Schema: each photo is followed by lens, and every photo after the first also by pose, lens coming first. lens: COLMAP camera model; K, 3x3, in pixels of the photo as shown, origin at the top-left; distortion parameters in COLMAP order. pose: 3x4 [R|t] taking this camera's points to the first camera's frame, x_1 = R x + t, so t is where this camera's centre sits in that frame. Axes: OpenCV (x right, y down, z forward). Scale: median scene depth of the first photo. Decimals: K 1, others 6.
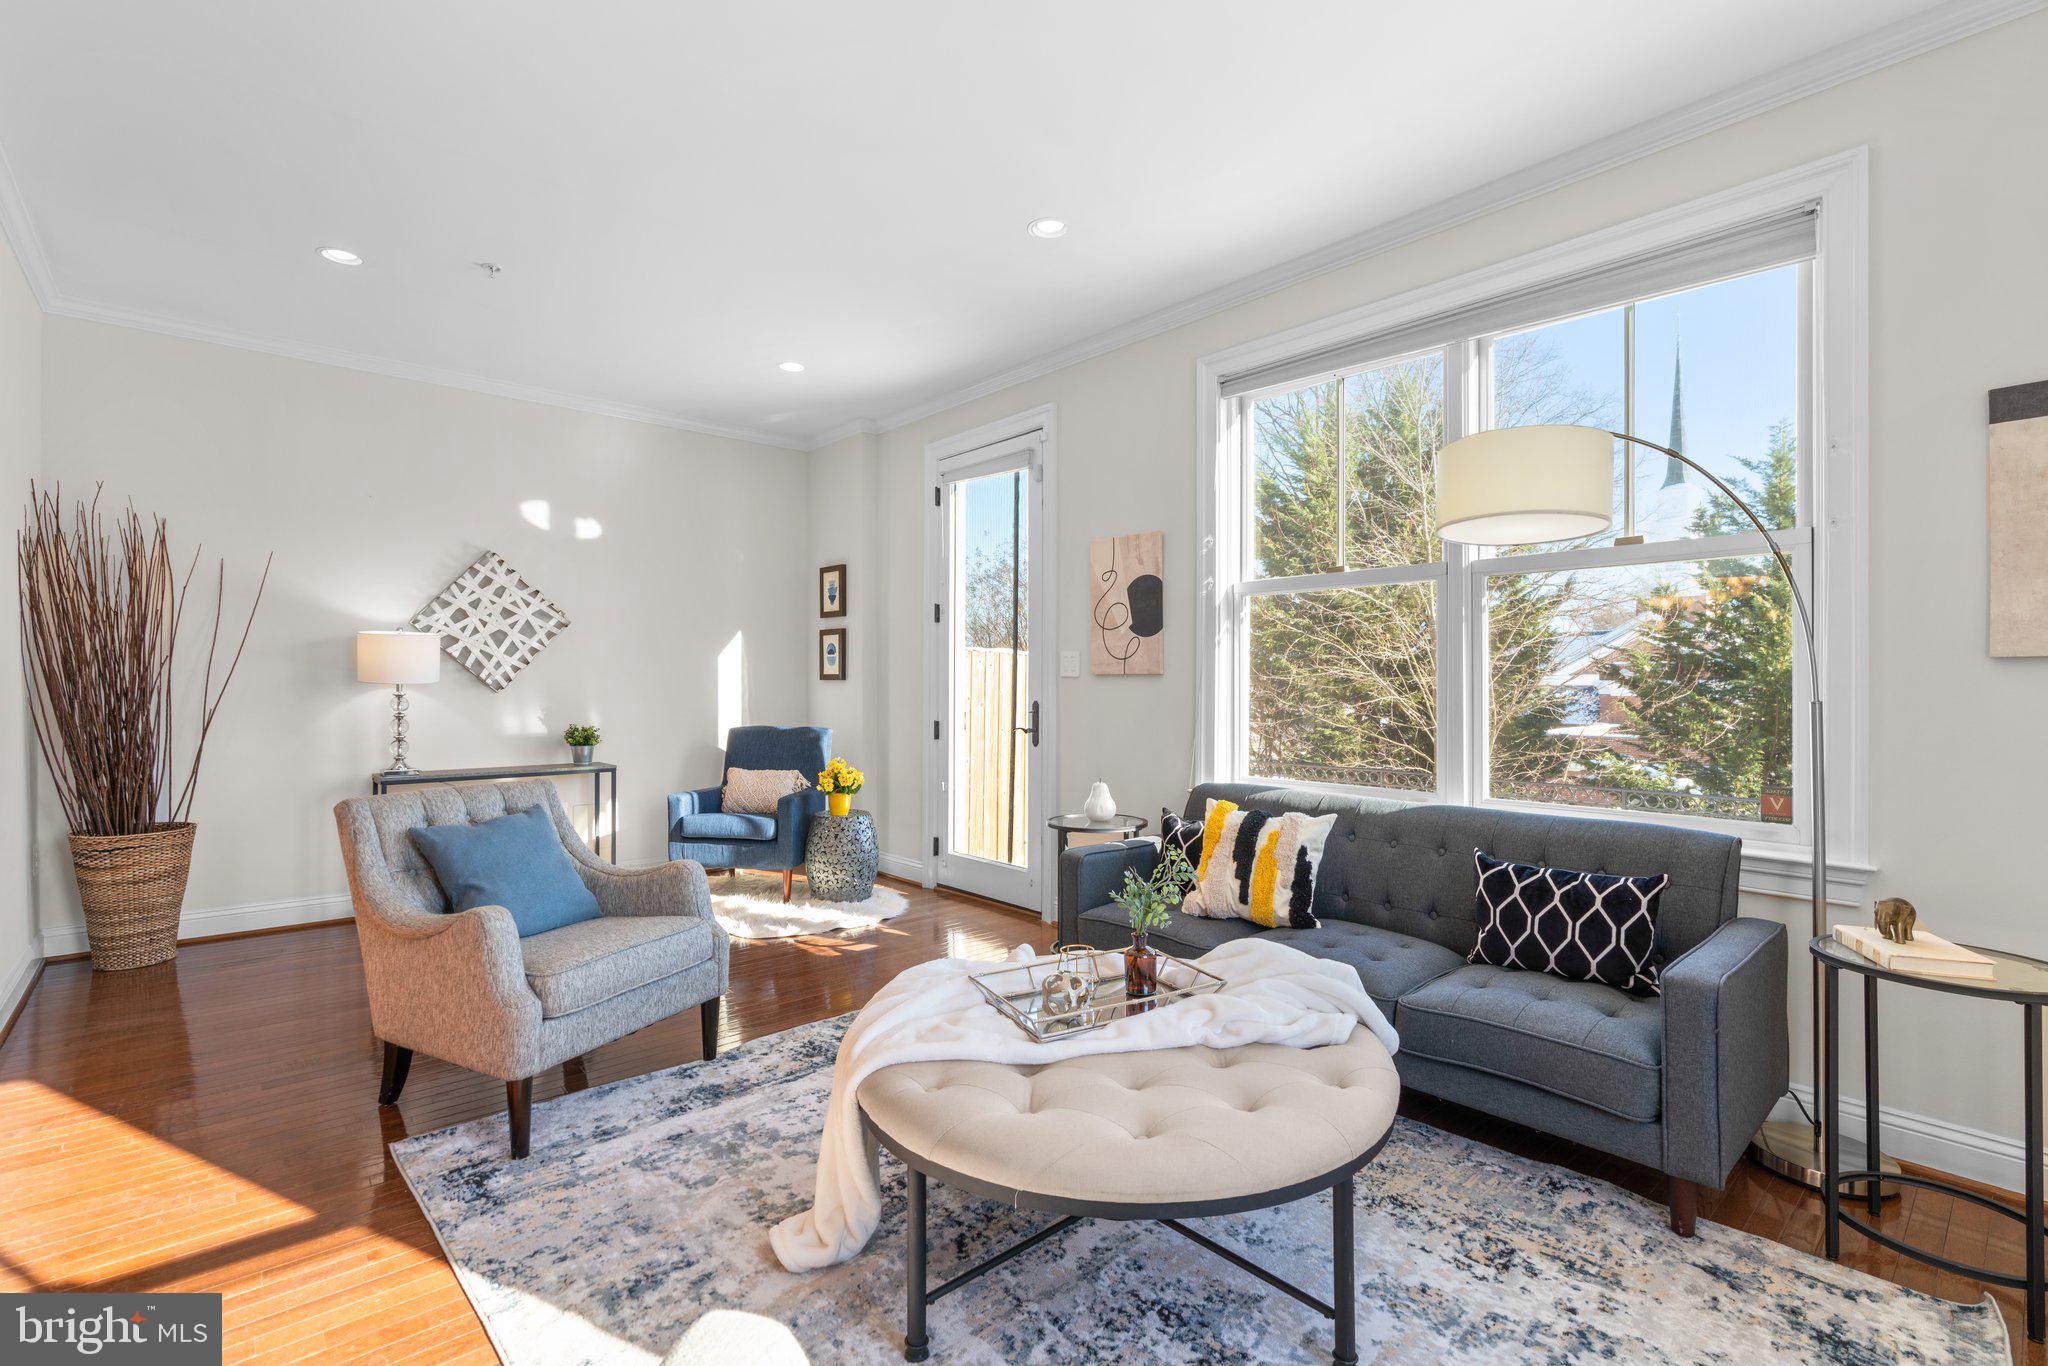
lens RADIAL K [[923.8, 0, 1012.8], [0, 923.8, 679.8], [0, 0, 1]] dist [-0.010886, 0.004787]
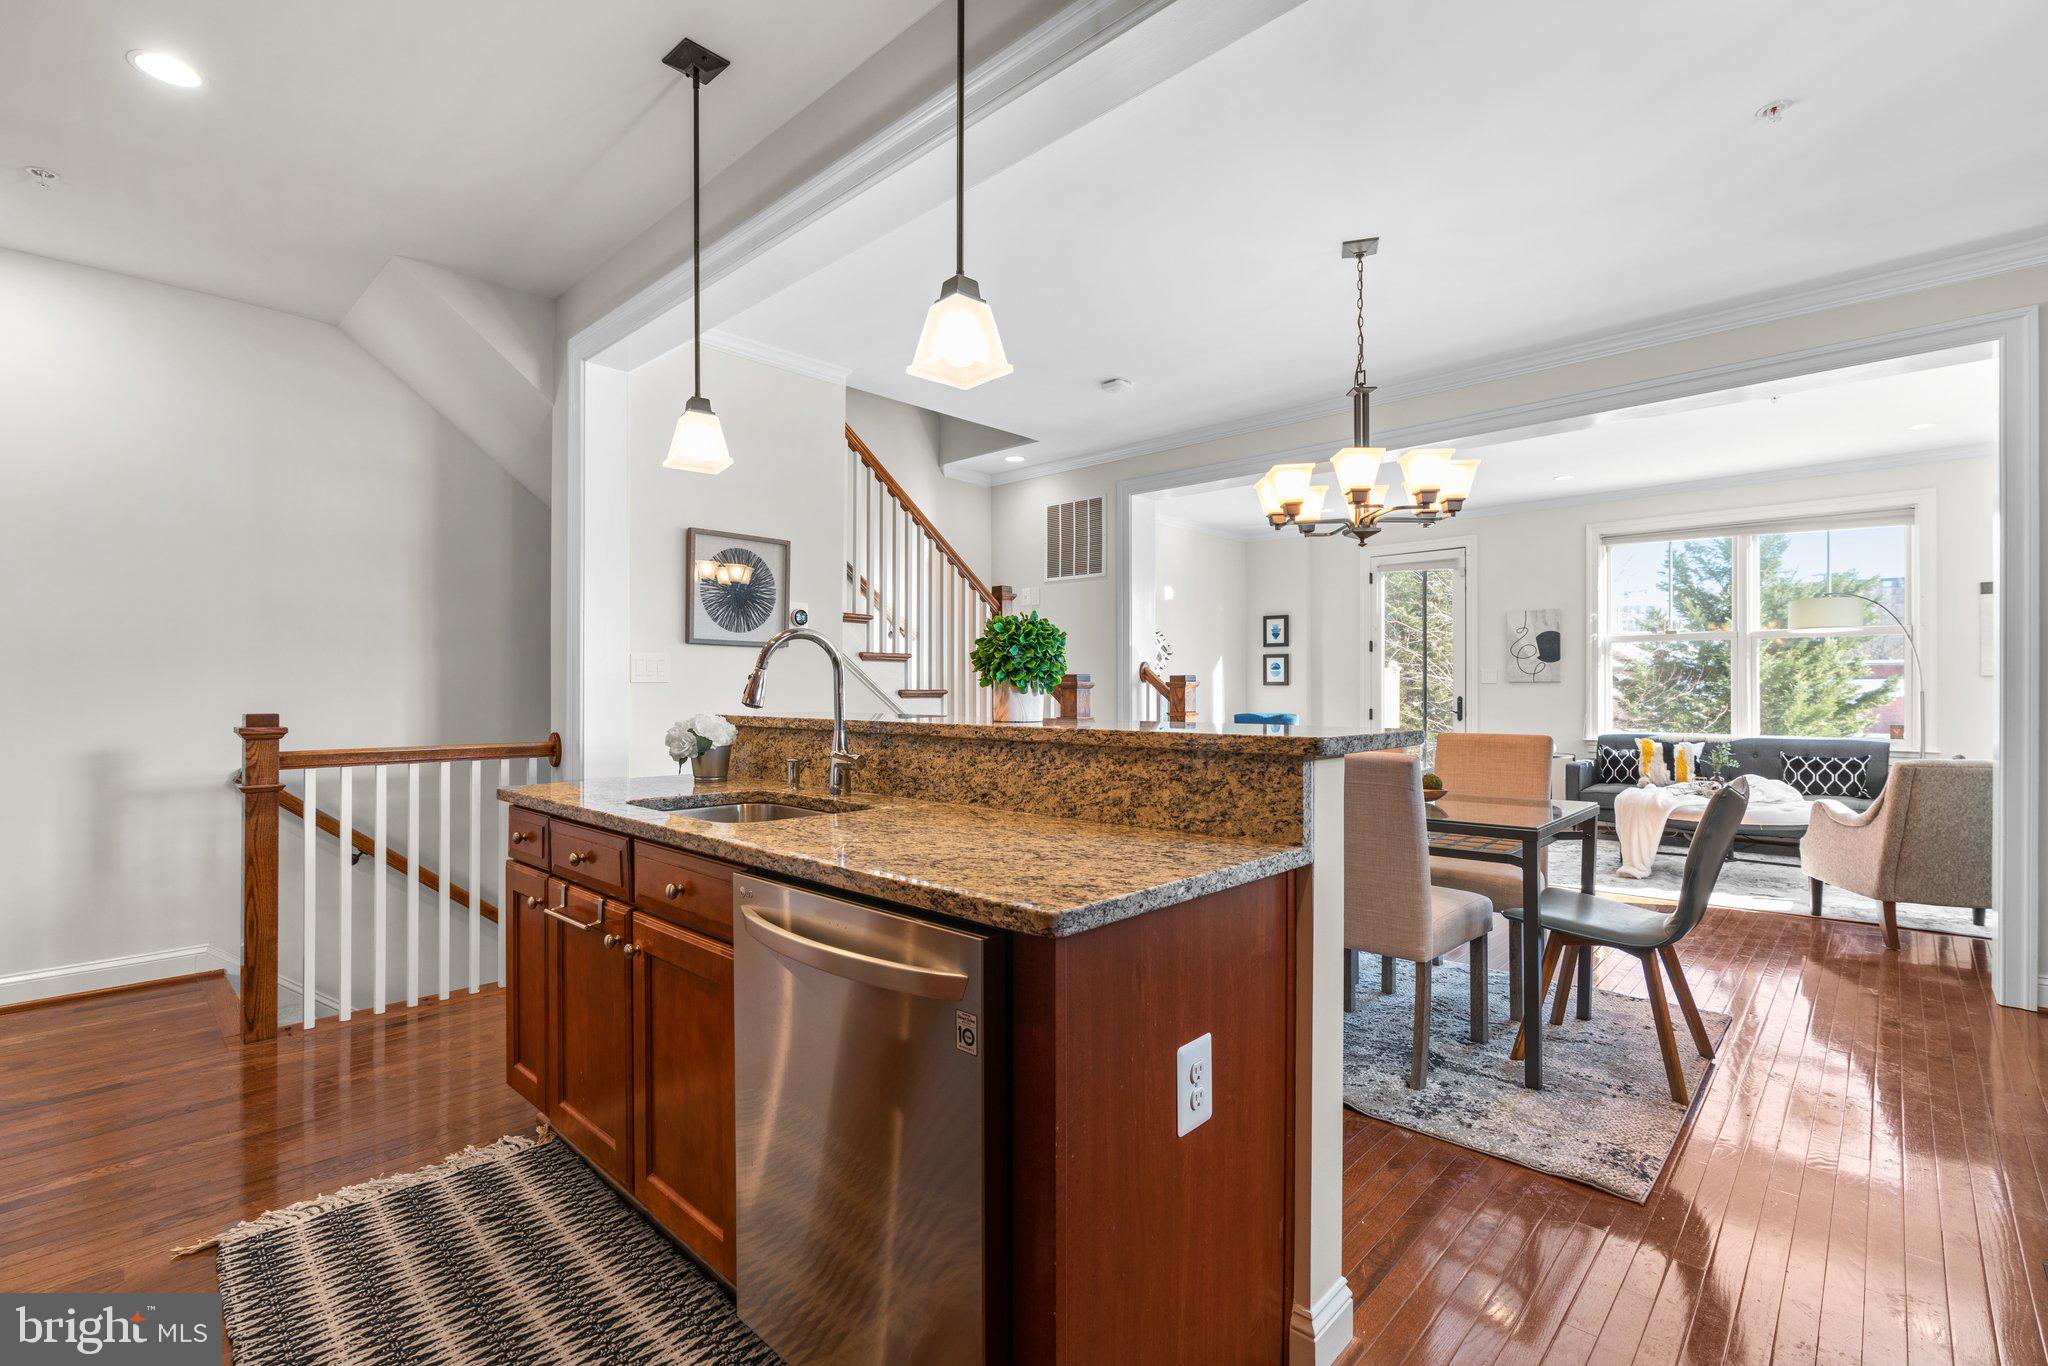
lens RADIAL K [[923.8, 0, 1006.3], [0, 923.8, 687.6], [0, 0, 1]] dist [-0.010886, 0.004787]
pose [[0.996474, -0.005340, 0.083735, -0.985567], [0.004921, 0.999974, 0.005210, -0.008135], [-0.083761, -0.004779, 0.996474, -0.715716]]
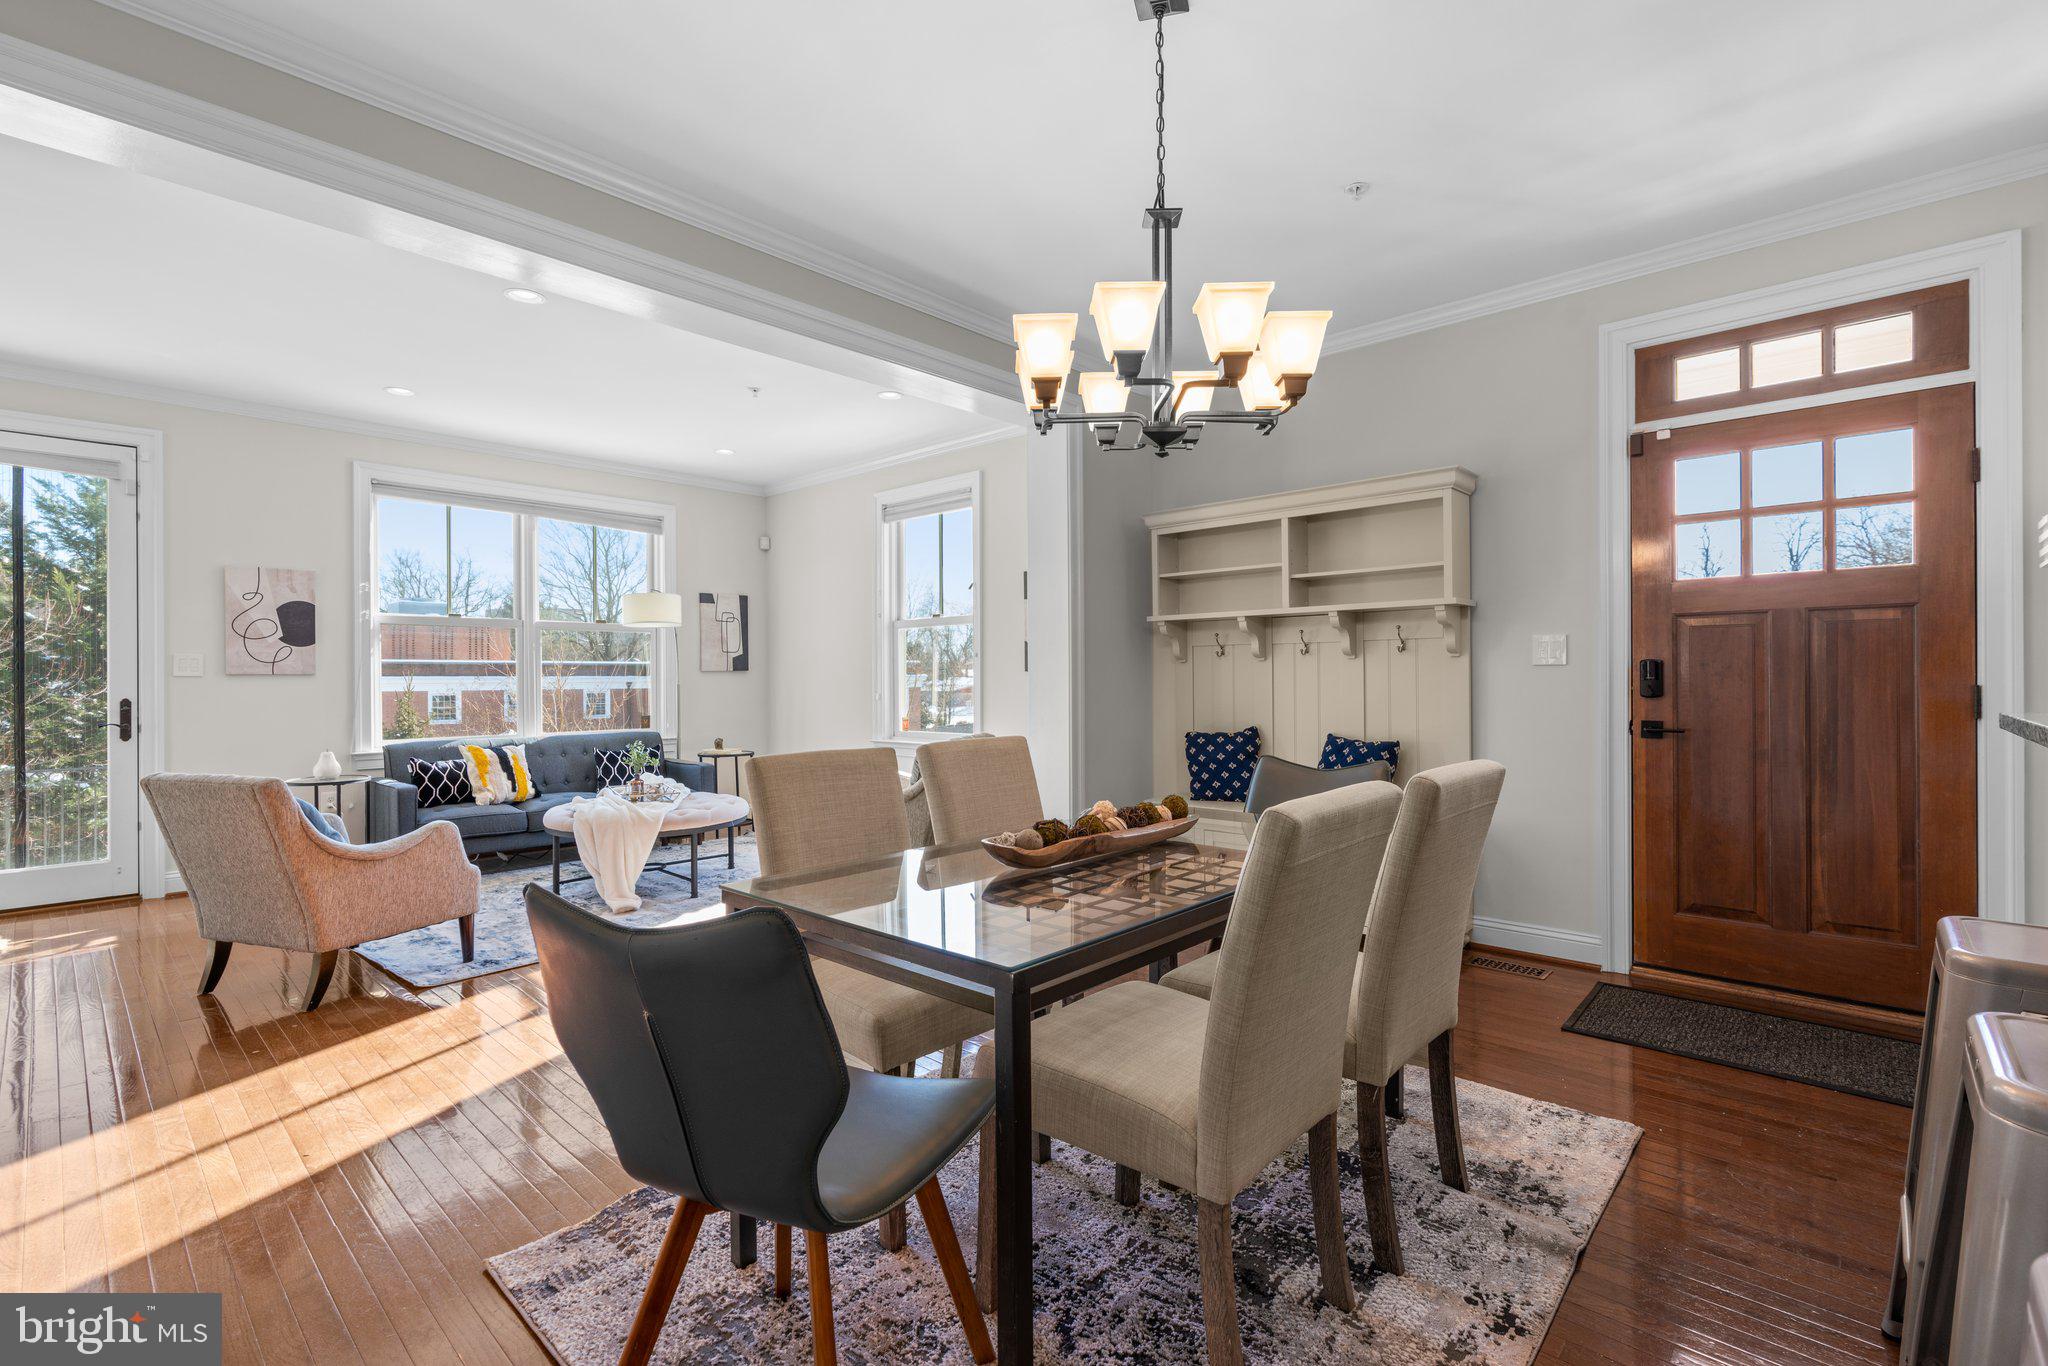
lens RADIAL K [[923.8, 0, 1018.2], [0, 923.8, 681.9], [0, 0, 1]] dist [-0.010886, 0.004787]
pose [[-0.105531, -0.005597, 0.994400, -1.101799], [0.000206, 0.999984, 0.005650, -0.002266], [-0.994416, 0.000802, -0.105528, 0.081493]]
